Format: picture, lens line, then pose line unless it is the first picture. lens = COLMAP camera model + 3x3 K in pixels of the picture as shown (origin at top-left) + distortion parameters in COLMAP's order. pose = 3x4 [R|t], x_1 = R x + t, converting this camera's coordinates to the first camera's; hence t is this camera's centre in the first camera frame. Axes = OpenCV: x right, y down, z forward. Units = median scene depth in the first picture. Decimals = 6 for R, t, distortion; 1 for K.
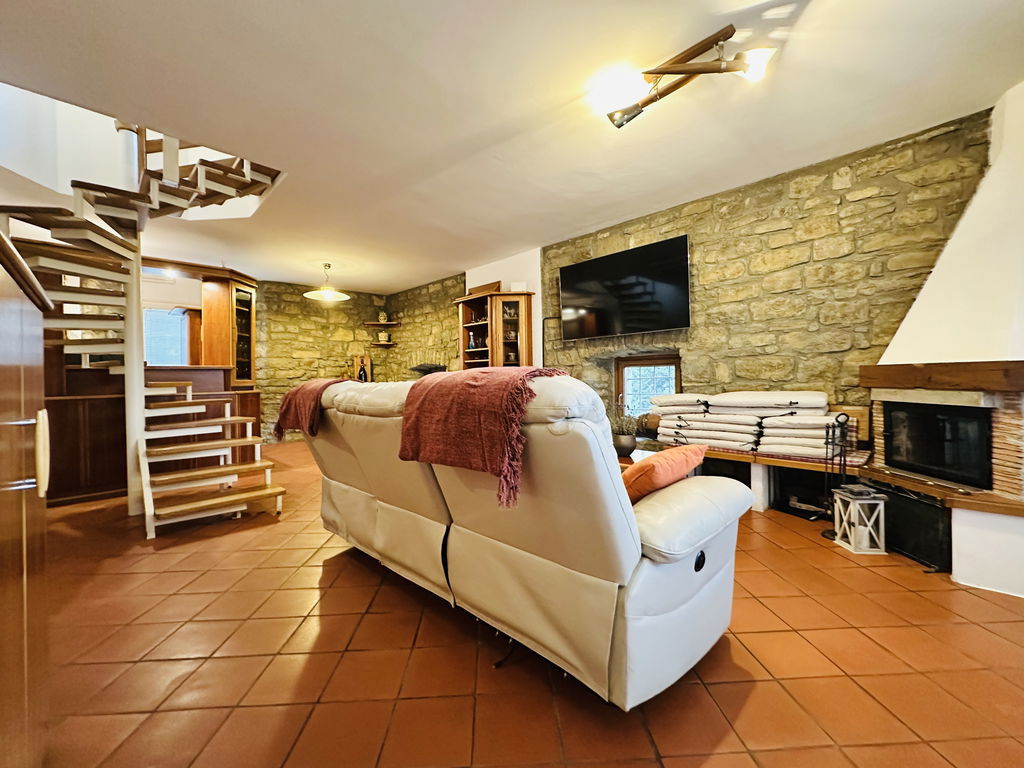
lens RADIAL K [[420.6, 0, 509.2], [0, 420.6, 379.5], [0, 0, 1]] dist [0.000910, 0.000290]
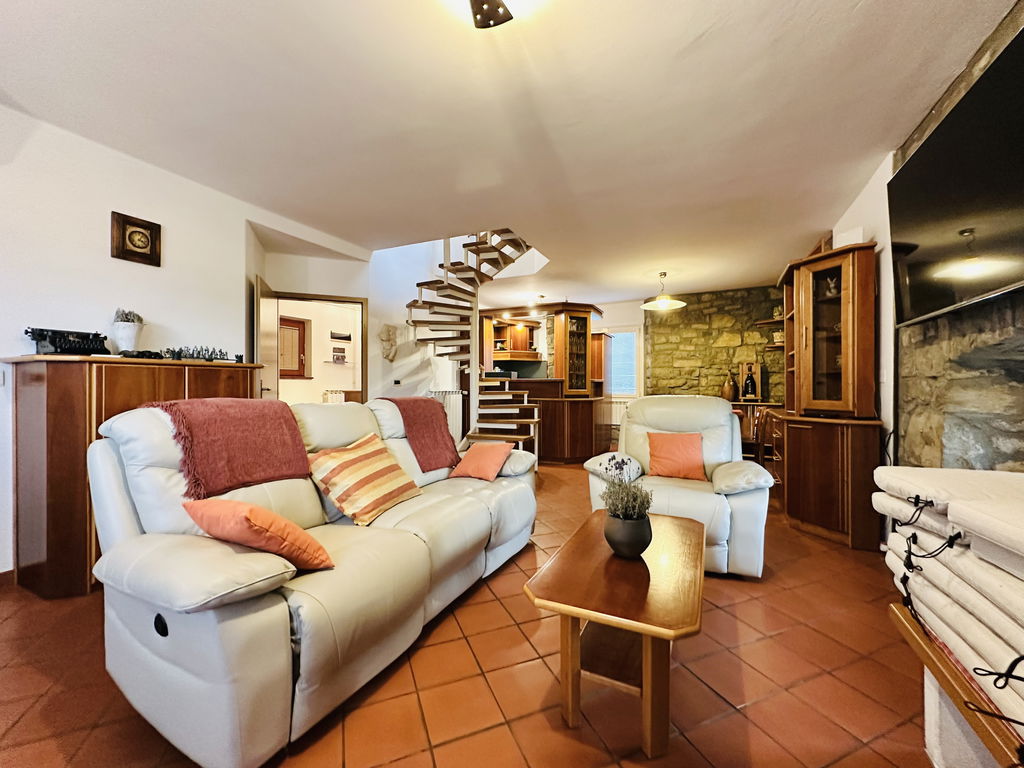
lens RADIAL K [[420.6, 0, 514.5], [0, 420.6, 381.4], [0, 0, 1]] dist [0.000910, 0.000290]
pose [[0.331536, 0.008949, -0.943400, 0.315881], [-0.009524, 0.999936, 0.006138, -0.019535], [0.943395, 0.006950, 0.331599, 0.289563]]
